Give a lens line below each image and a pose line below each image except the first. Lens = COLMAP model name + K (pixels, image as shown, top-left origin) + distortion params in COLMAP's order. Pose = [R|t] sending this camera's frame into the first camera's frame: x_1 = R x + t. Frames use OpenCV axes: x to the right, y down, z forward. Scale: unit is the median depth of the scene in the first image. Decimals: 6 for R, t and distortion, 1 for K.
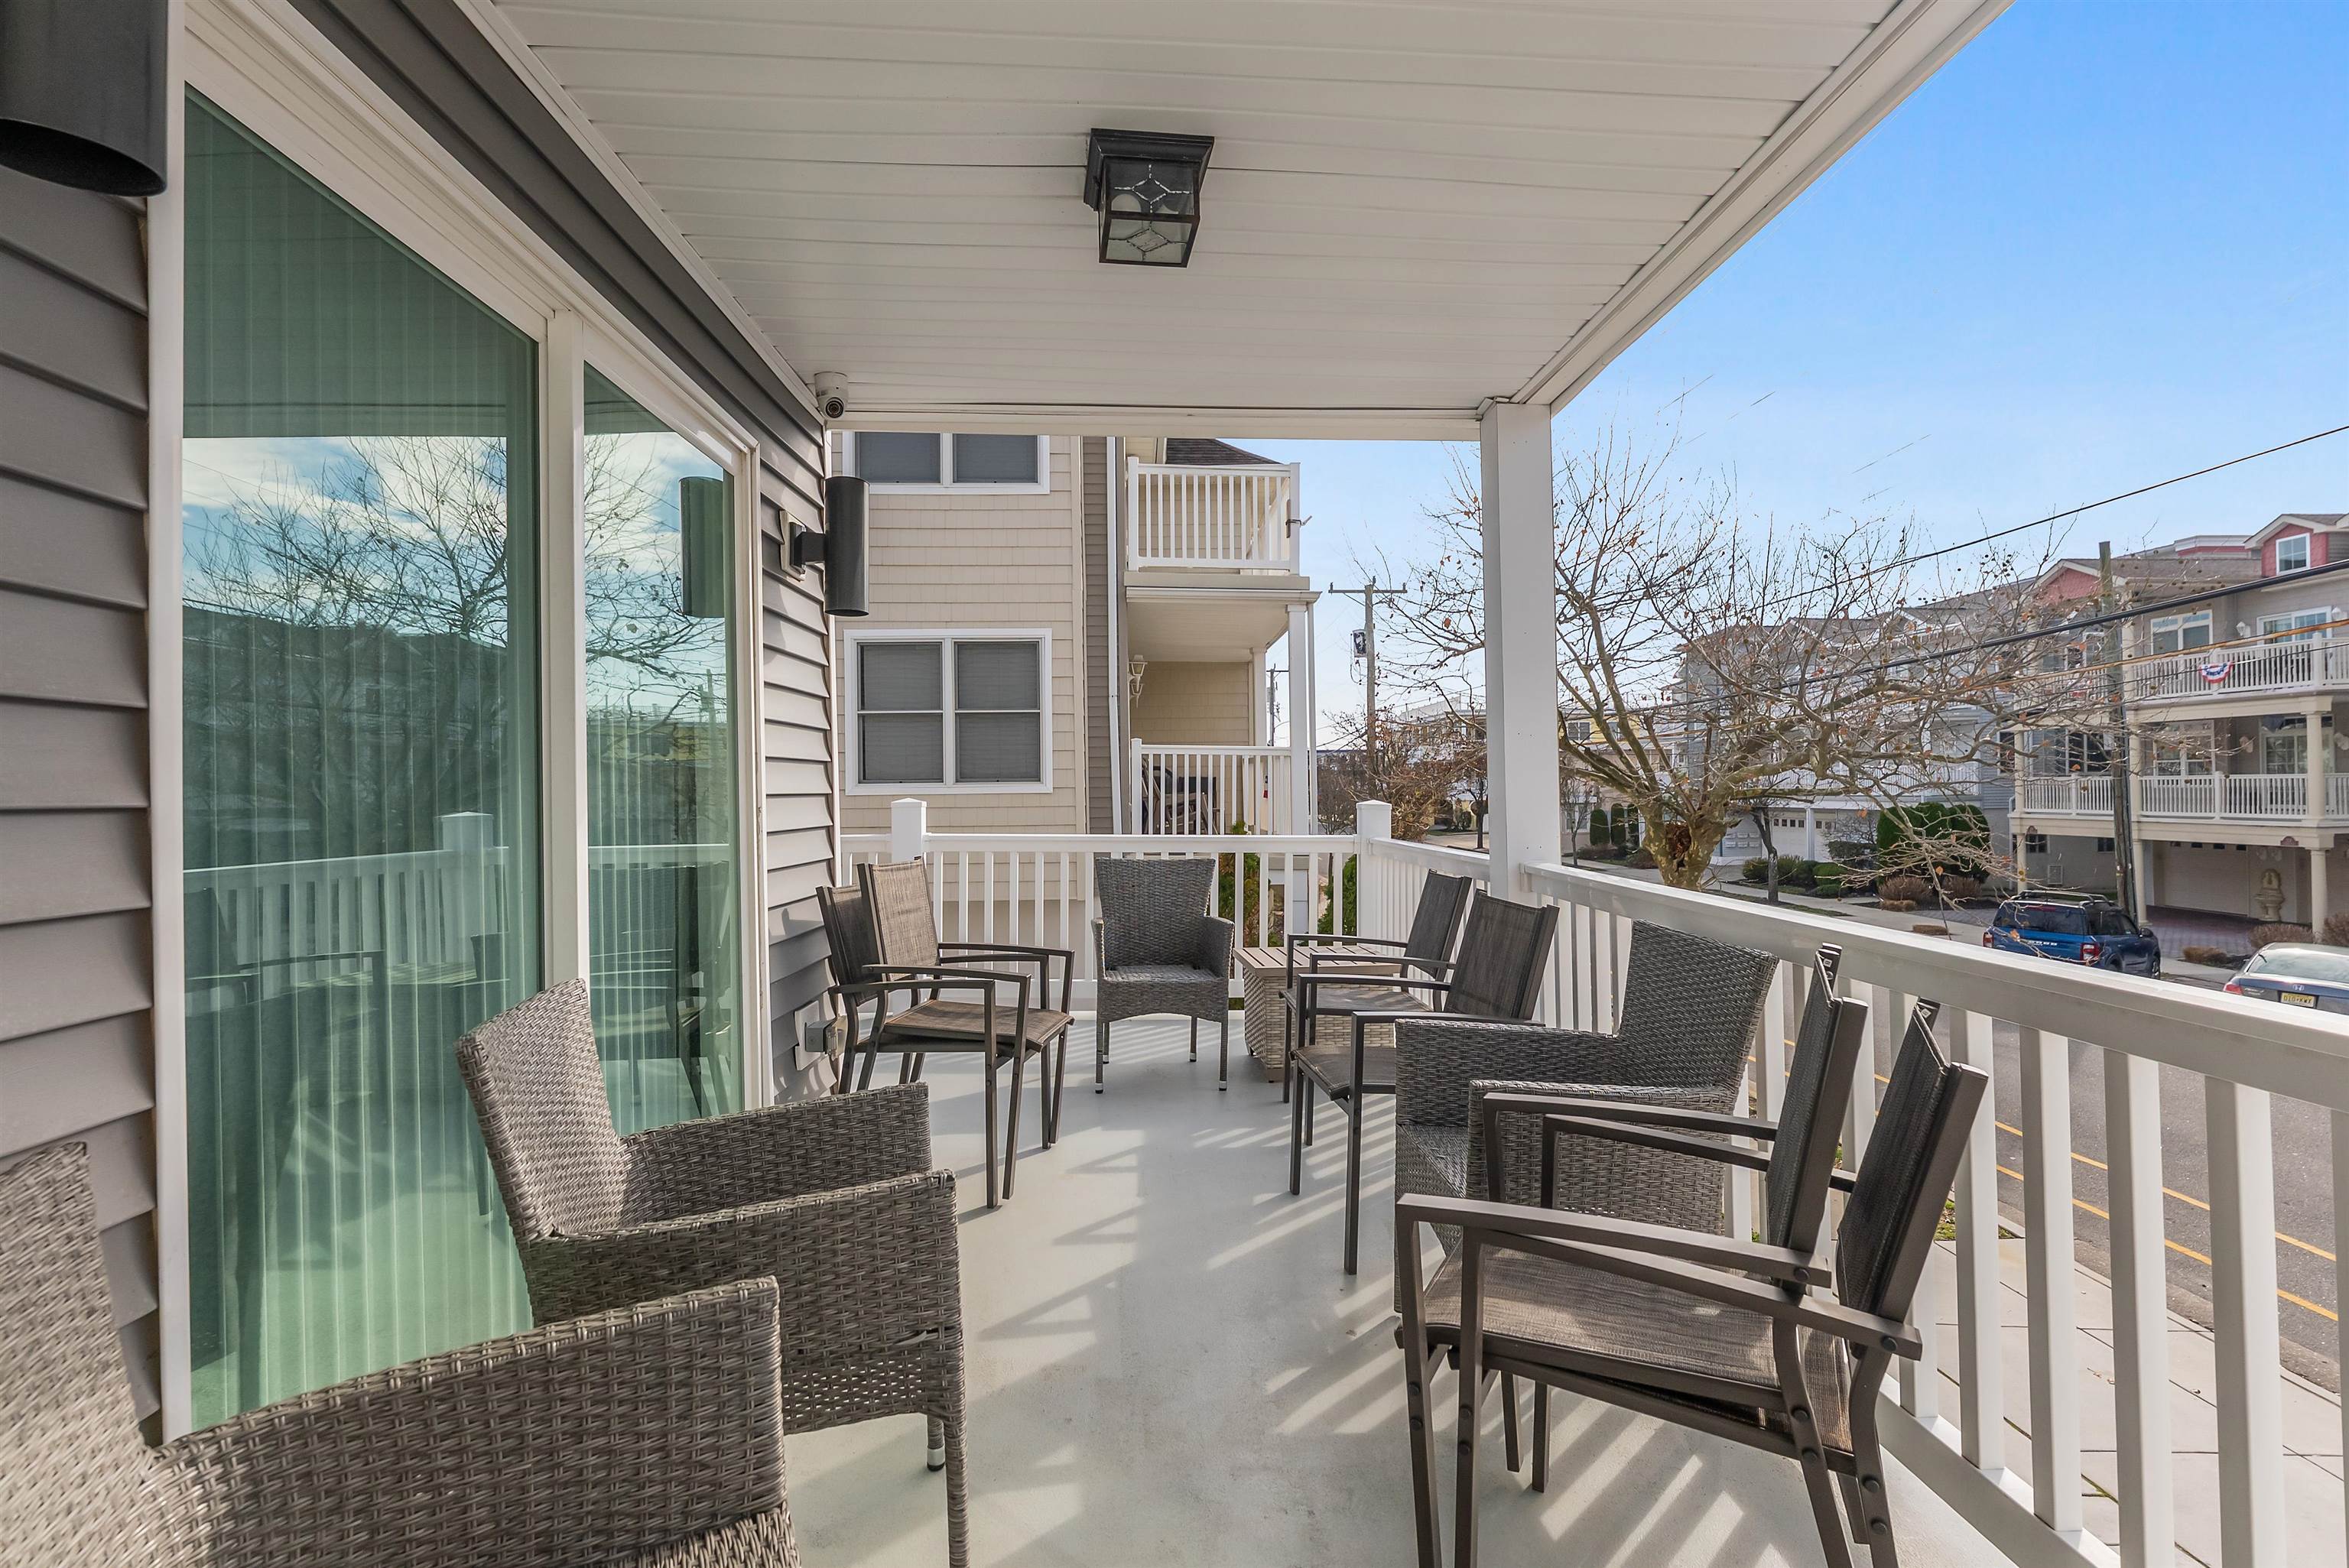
lens RADIAL K [[1144.3, 0, 1175.4], [0, 1144.3, 777.9], [0, 0, 1]] dist [0.002590, 0.000308]
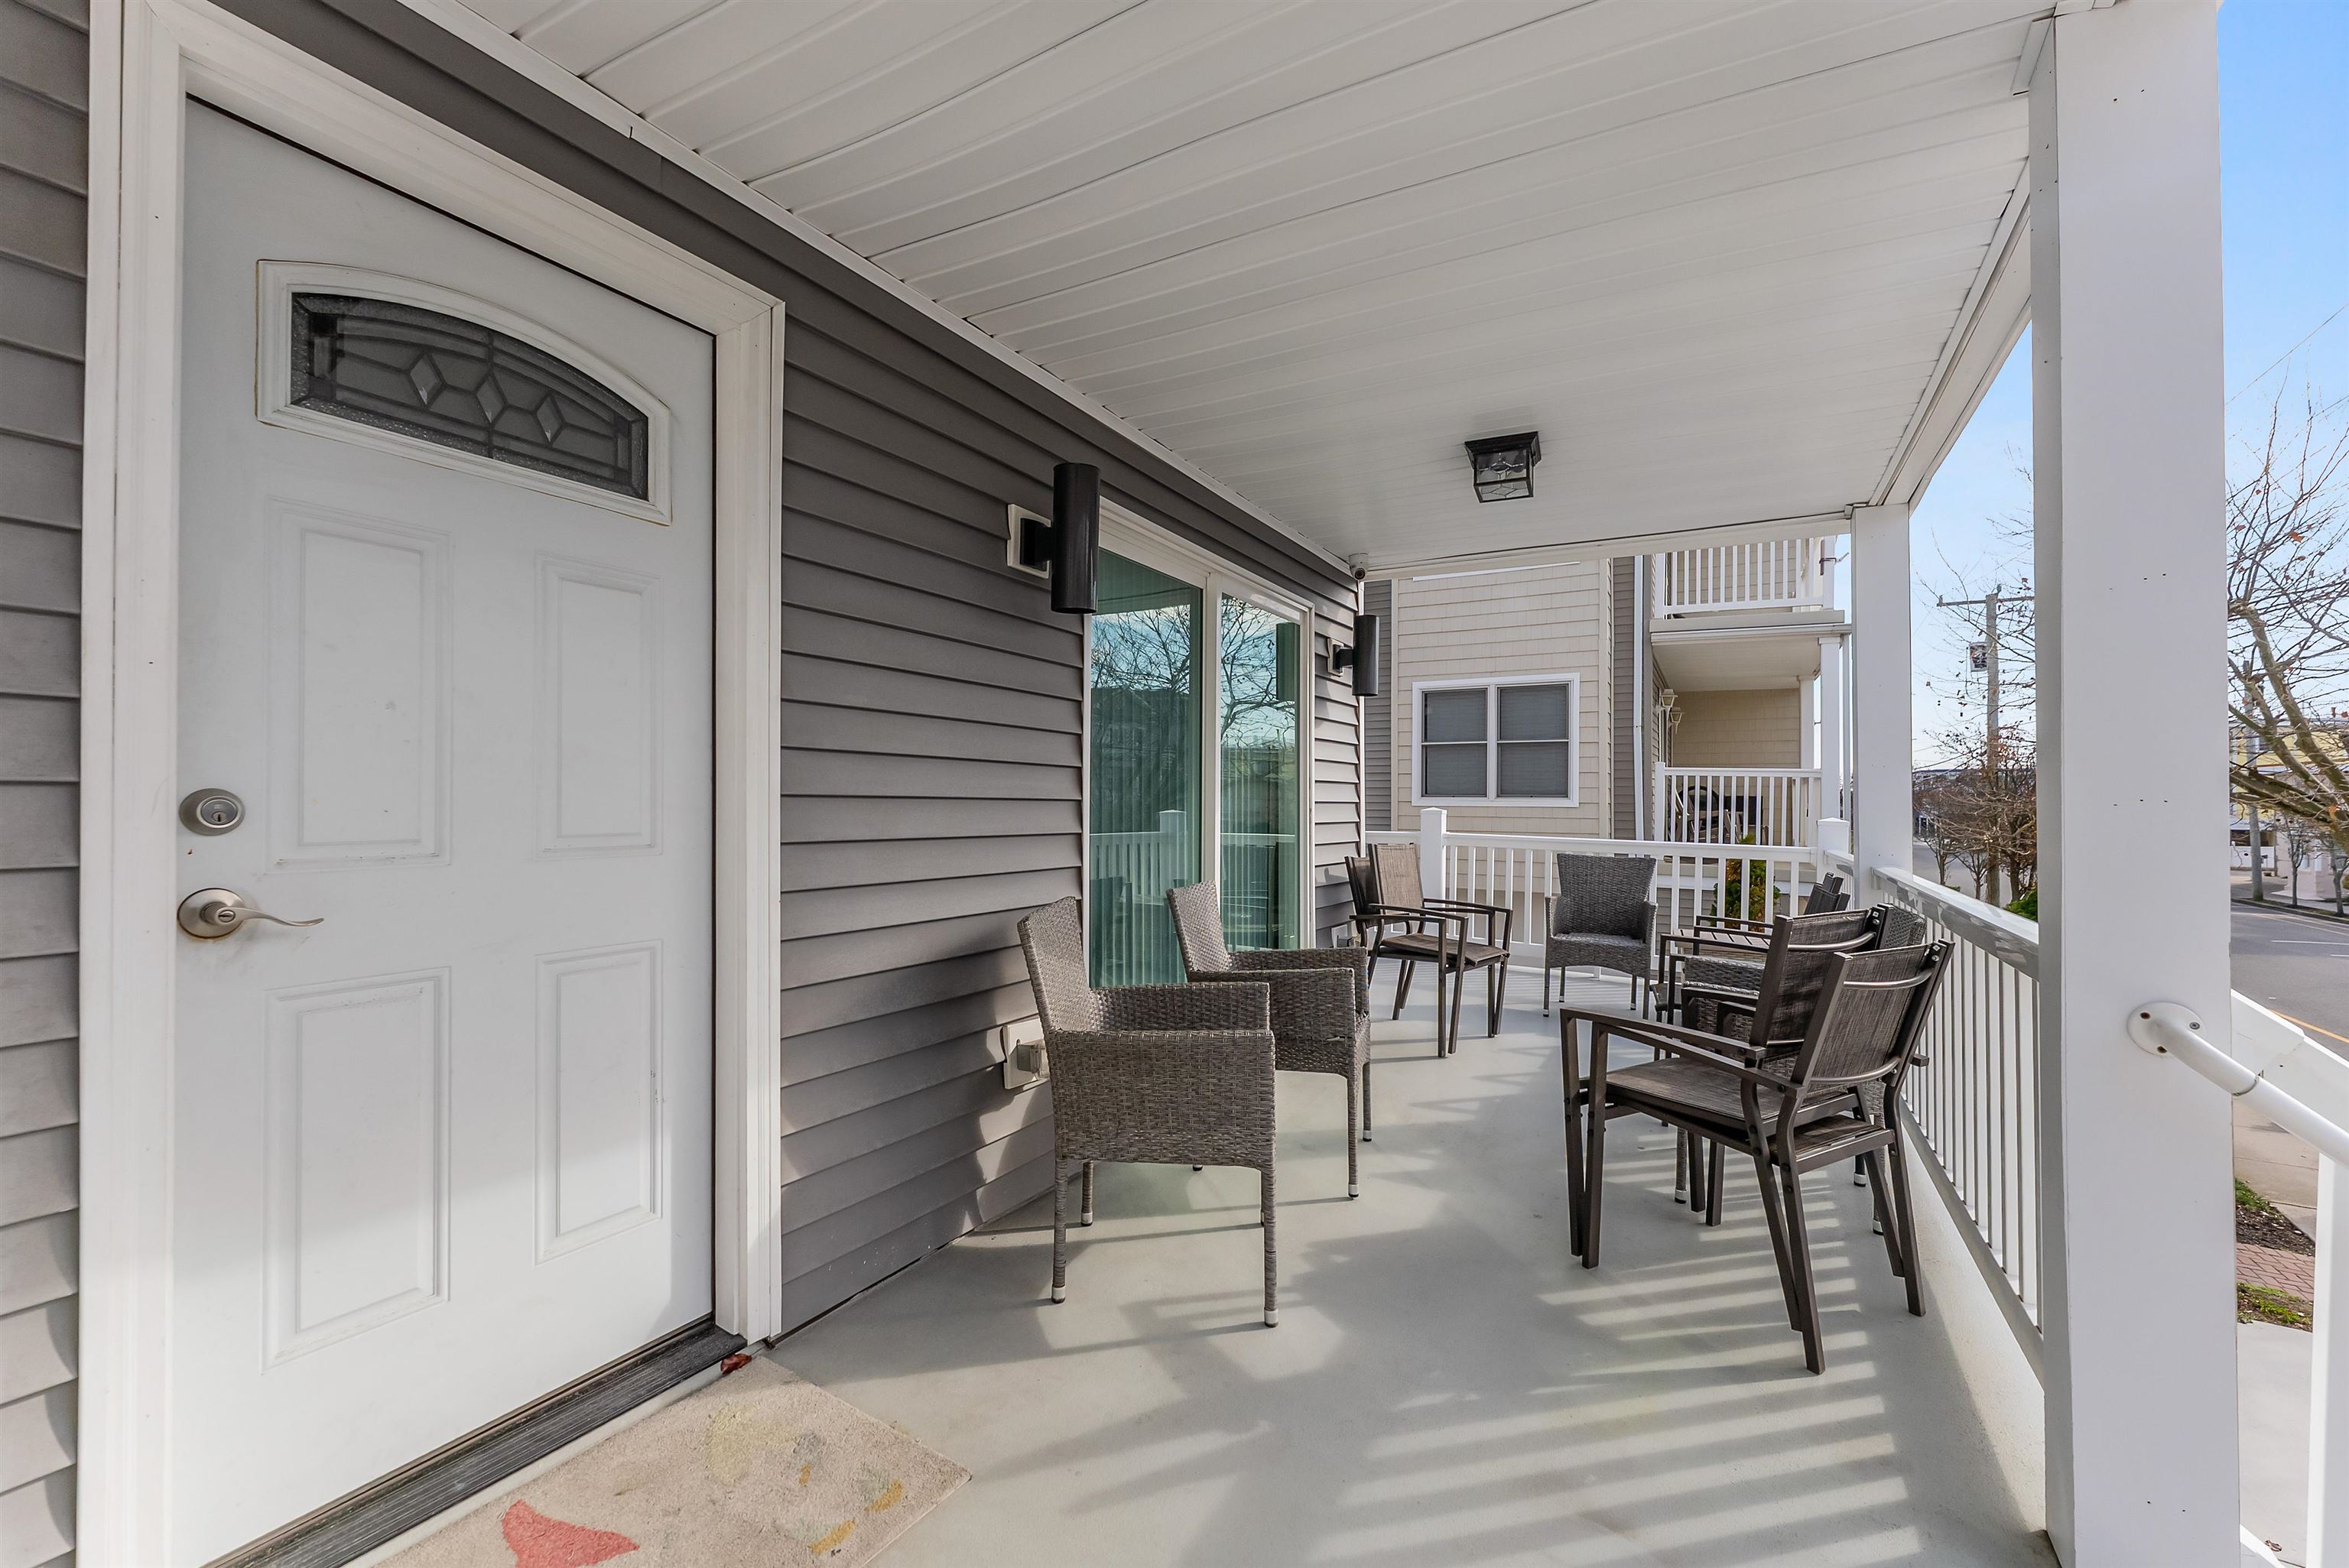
lens RADIAL K [[978.2, 0, 1179.9], [0, 978.2, 790.9], [0, 0, 1]] dist [-0.000824, 0.000409]
pose [[0.854930, 0.012321, -0.518597, 0.072724], [-0.013309, 0.999910, 0.001816, -0.000774], [0.518573, 0.005350, 0.855017, -0.117923]]
